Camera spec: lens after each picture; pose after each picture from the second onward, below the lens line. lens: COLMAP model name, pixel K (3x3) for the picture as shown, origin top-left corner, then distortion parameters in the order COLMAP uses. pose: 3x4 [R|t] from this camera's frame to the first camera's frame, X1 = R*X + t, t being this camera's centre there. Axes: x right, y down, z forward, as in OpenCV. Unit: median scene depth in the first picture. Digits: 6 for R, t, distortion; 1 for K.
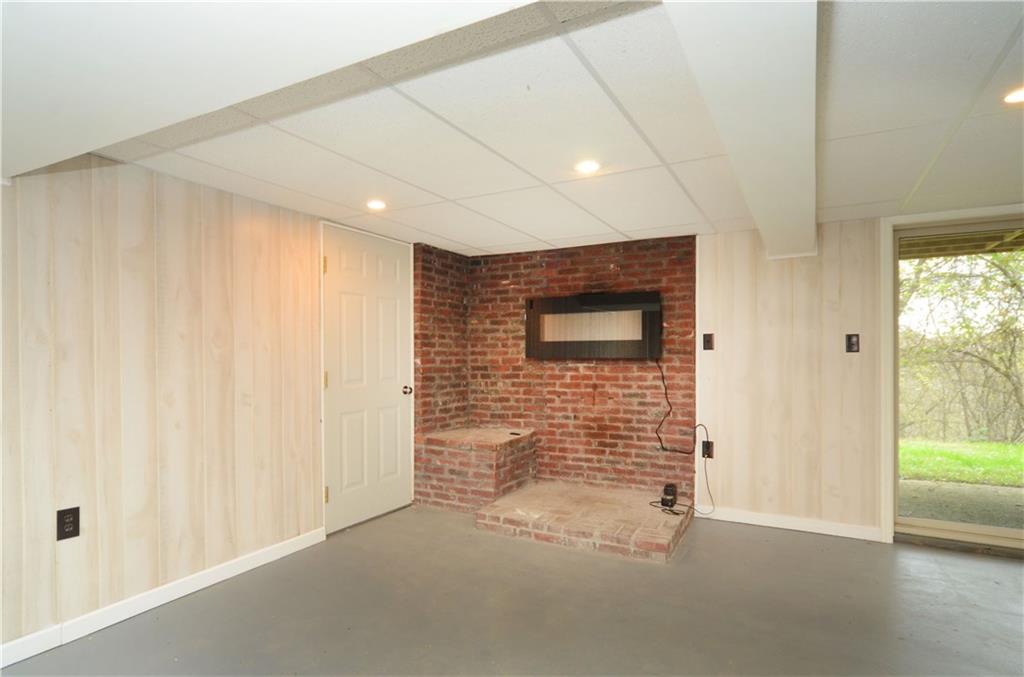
lens RADIAL K [[545.7, 0, 513.2], [0, 545.7, 355.5], [0, 0, 1]] dist [0.006928, -0.006010]
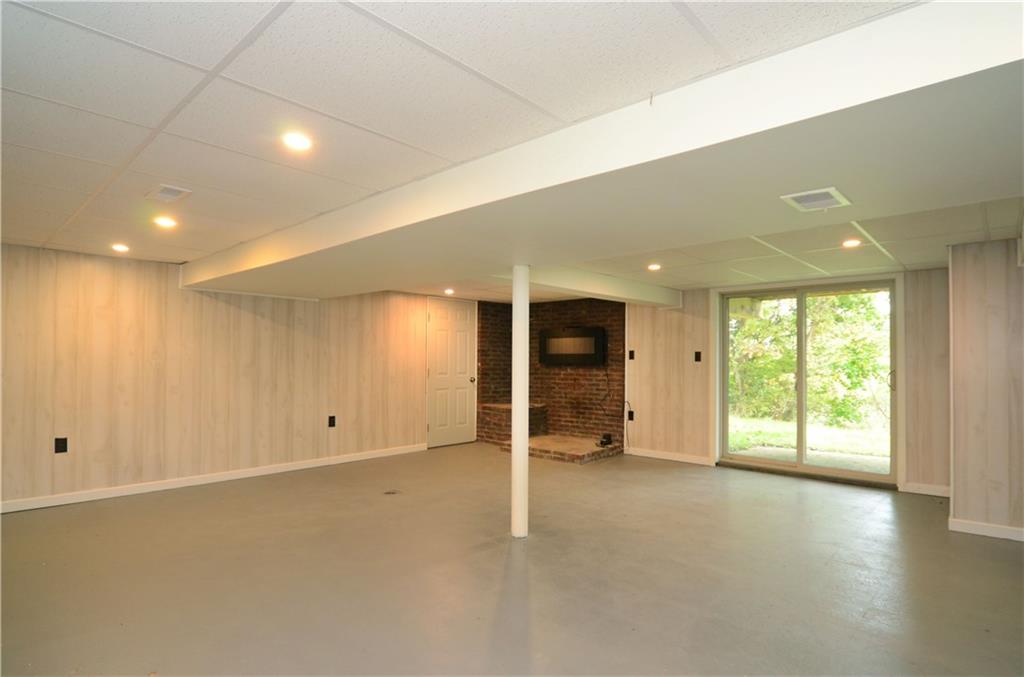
lens RADIAL K [[545.7, 0, 513.0], [0, 545.7, 342.5], [0, 0, 1]] dist [0.006928, -0.006010]
pose [[0.968208, 0.000350, -0.250147, 0.403577], [-0.008828, 0.999424, -0.032773, -0.003817], [0.249991, 0.033939, 0.967653, -0.772100]]
